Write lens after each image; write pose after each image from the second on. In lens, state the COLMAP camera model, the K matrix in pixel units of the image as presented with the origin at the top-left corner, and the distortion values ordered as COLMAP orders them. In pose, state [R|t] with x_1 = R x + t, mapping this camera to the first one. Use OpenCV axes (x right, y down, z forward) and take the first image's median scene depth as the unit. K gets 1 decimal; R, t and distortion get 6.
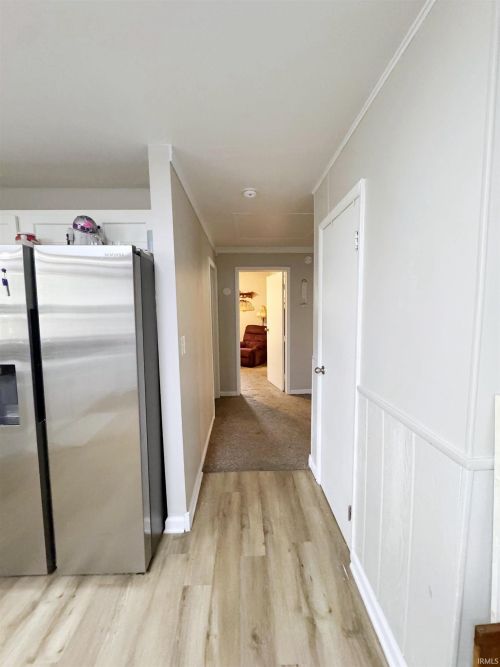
lens RADIAL K [[265.5, 0, 250.0], [0, 265.5, 333.5], [0, 0, 1]] dist [-0.002658, 0.000199]
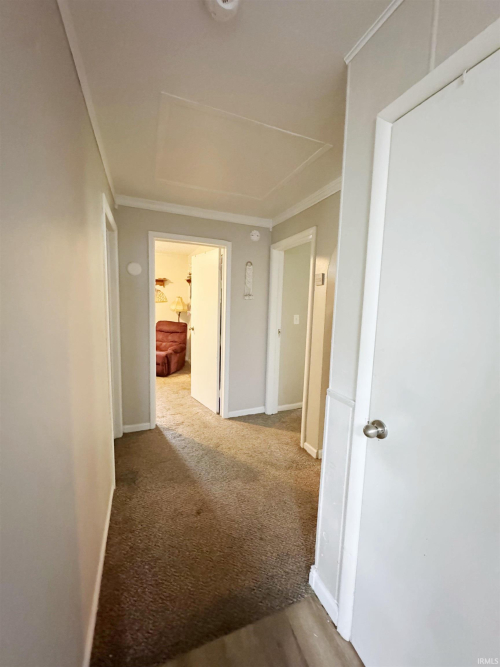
lens RADIAL K [[265.5, 0, 250.0], [0, 265.5, 333.5], [0, 0, 1]] dist [-0.002658, 0.000199]
pose [[0.937092, 0.002533, 0.349072, -0.048510], [-0.009381, 0.999795, 0.017930, -0.017749], [-0.348956, -0.020077, 0.936924, 0.300245]]
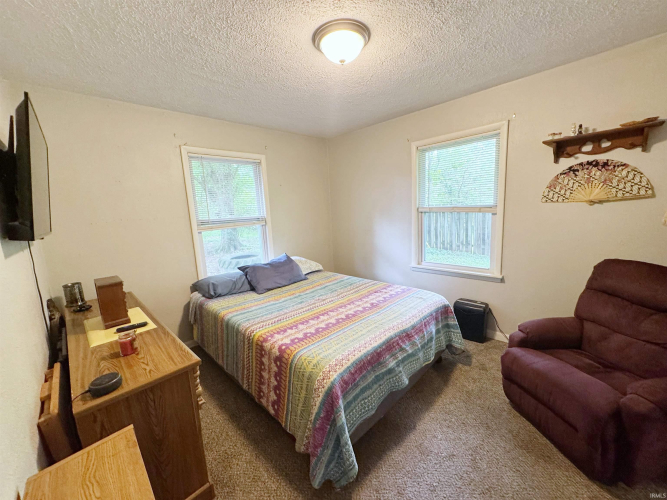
lens RADIAL K [[265.5, 0, 333.5], [0, 265.5, 250.0], [0, 0, 1]] dist [-0.002658, 0.000199]
pose [[0.678653, 0.090093, -0.728912, -0.003811], [-0.023870, 0.994629, 0.100712, -0.096737], [0.734071, -0.050950, 0.677159, 1.049392]]
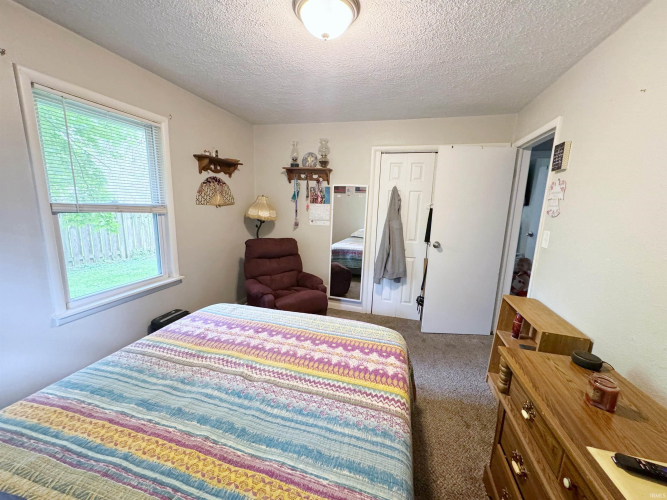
lens RADIAL K [[265.5, 0, 333.5], [0, 265.5, 250.0], [0, 0, 1]] dist [-0.002658, 0.000199]
pose [[0.300055, -0.143575, 0.943055, -0.618243], [0.051120, 0.989608, 0.134397, -0.108652], [-0.952551, 0.007883, 0.304276, 1.216959]]
